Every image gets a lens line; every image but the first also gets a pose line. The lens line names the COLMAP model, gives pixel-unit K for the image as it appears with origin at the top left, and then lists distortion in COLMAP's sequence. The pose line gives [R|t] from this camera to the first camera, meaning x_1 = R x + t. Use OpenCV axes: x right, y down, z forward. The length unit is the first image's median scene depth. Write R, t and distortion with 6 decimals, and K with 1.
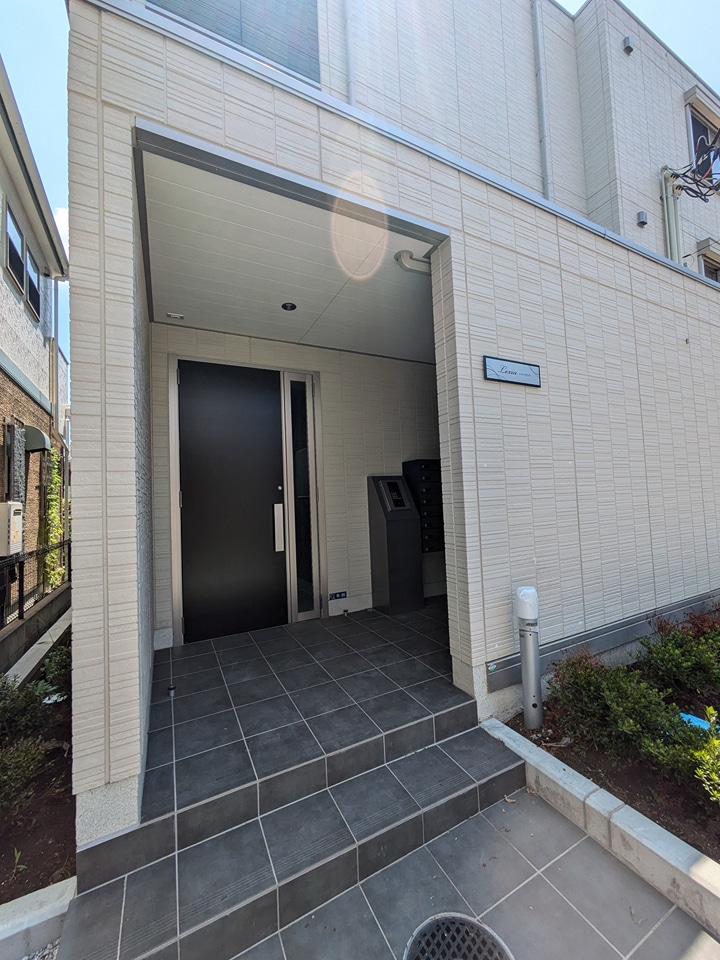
lens RADIAL K [[382.2, 0, 363.5], [0, 382.2, 480.4], [0, 0, 1]] dist [-0.006177, 0.006815]
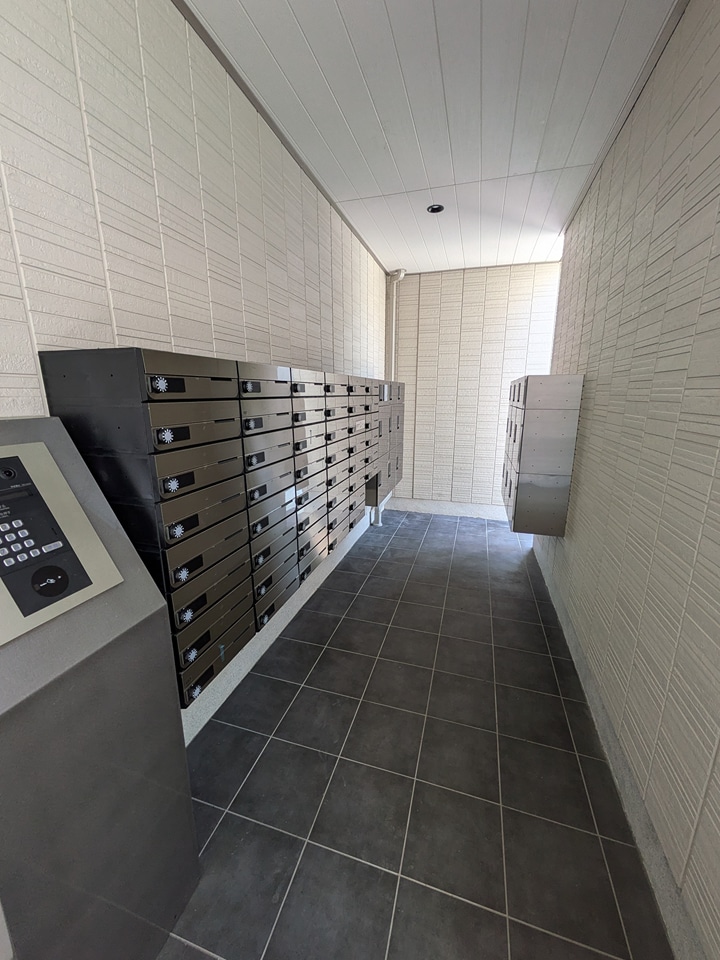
lens RADIAL K [[382.2, 0, 363.5], [0, 382.2, 480.4], [0, 0, 1]] dist [-0.006177, 0.006815]
pose [[0.697917, -0.119022, 0.706220, 0.073324], [-0.064347, 0.971684, 0.227352, -0.039334], [-0.713282, -0.204116, 0.670496, 0.759999]]
